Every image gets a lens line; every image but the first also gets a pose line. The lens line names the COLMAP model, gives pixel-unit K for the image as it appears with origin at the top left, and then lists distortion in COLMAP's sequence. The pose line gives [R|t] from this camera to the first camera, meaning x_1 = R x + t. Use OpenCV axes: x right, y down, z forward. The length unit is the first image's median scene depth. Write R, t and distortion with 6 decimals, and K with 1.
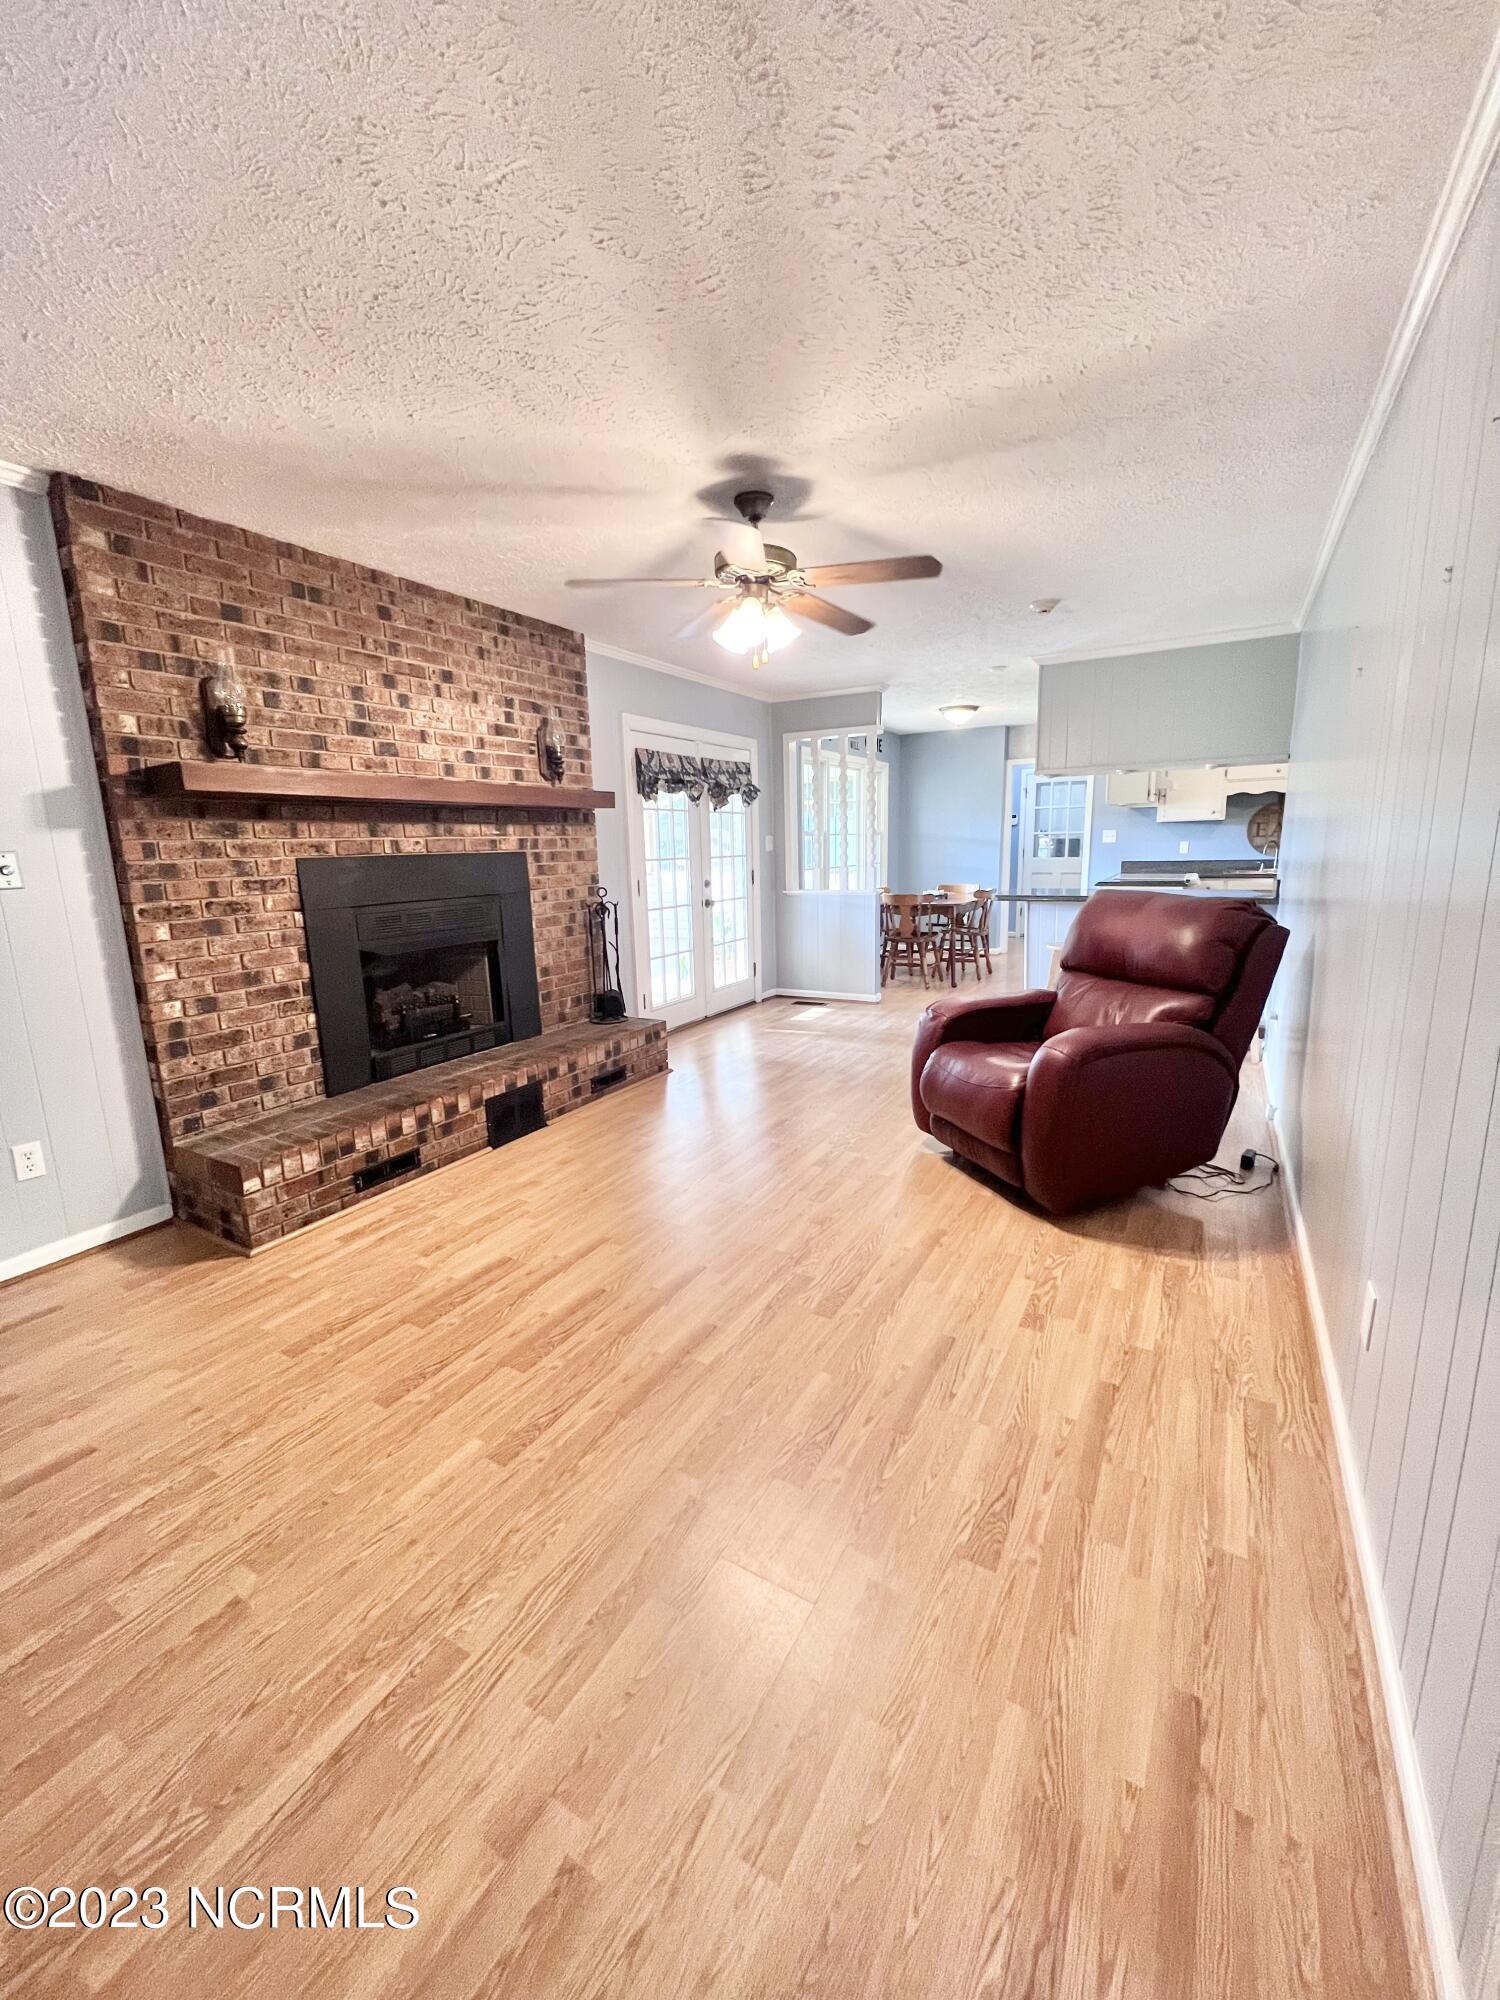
lens RADIAL K [[797.5, 0, 750.0], [0, 797.5, 1000.0], [0, 0, 1]] dist [0.000537, 0.000522]
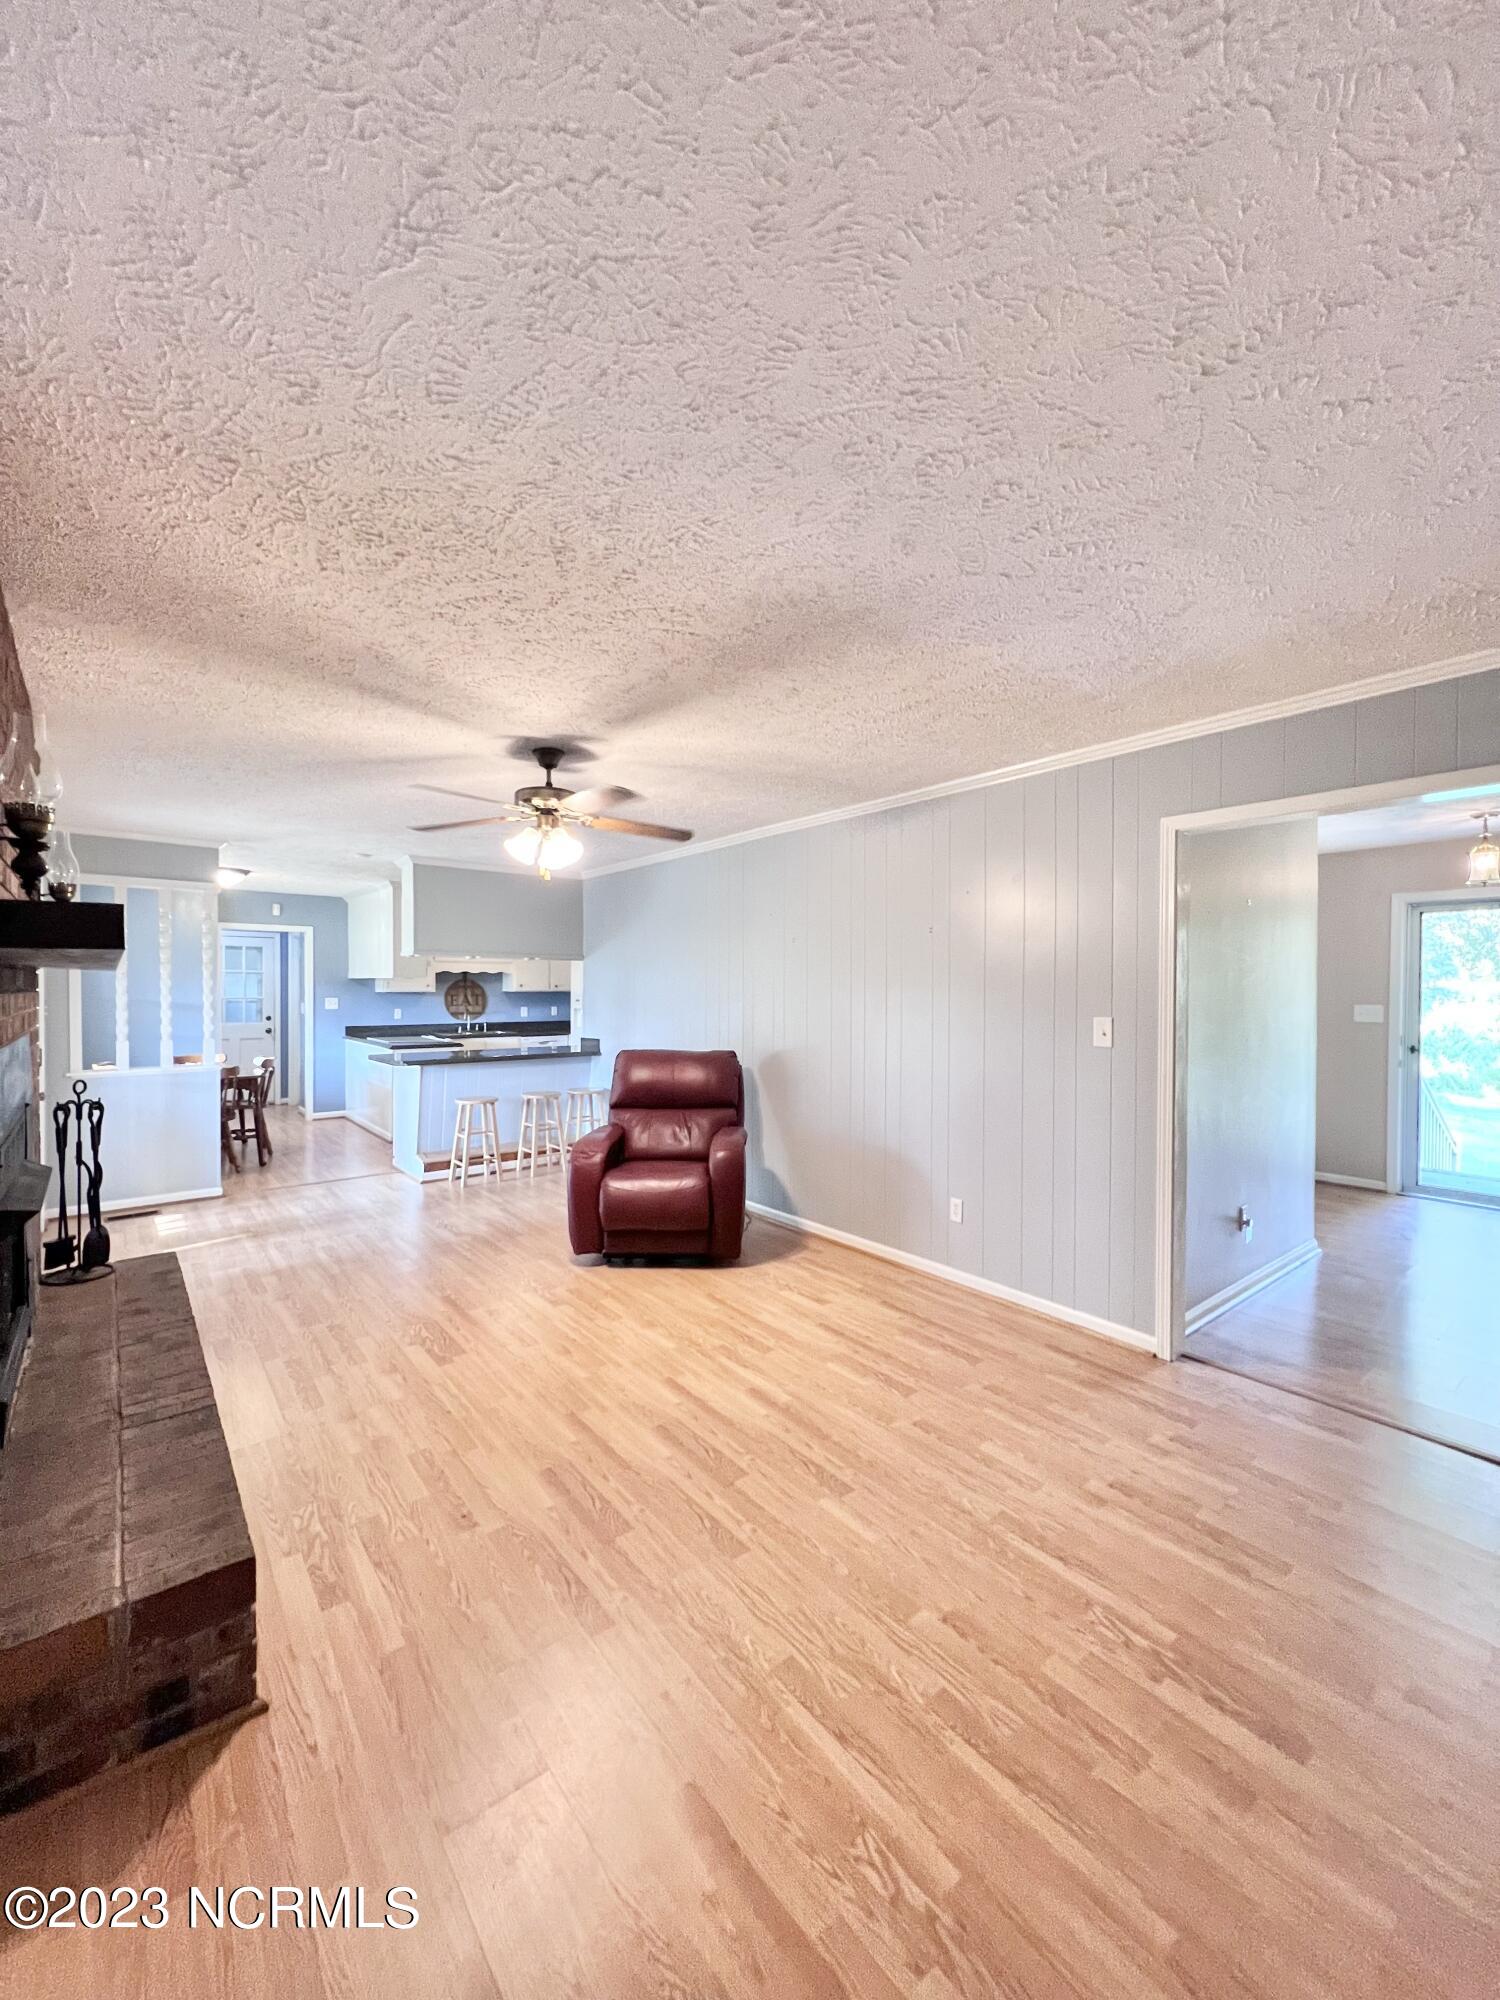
lens RADIAL K [[797.5, 0, 750.0], [0, 797.5, 1000.0], [0, 0, 1]] dist [0.000537, 0.000522]
pose [[0.363502, 0.013647, 0.931494, -1.255151], [0.168763, 0.982384, -0.080250, -0.112326], [-0.916180, 0.186372, 0.354795, 0.409275]]
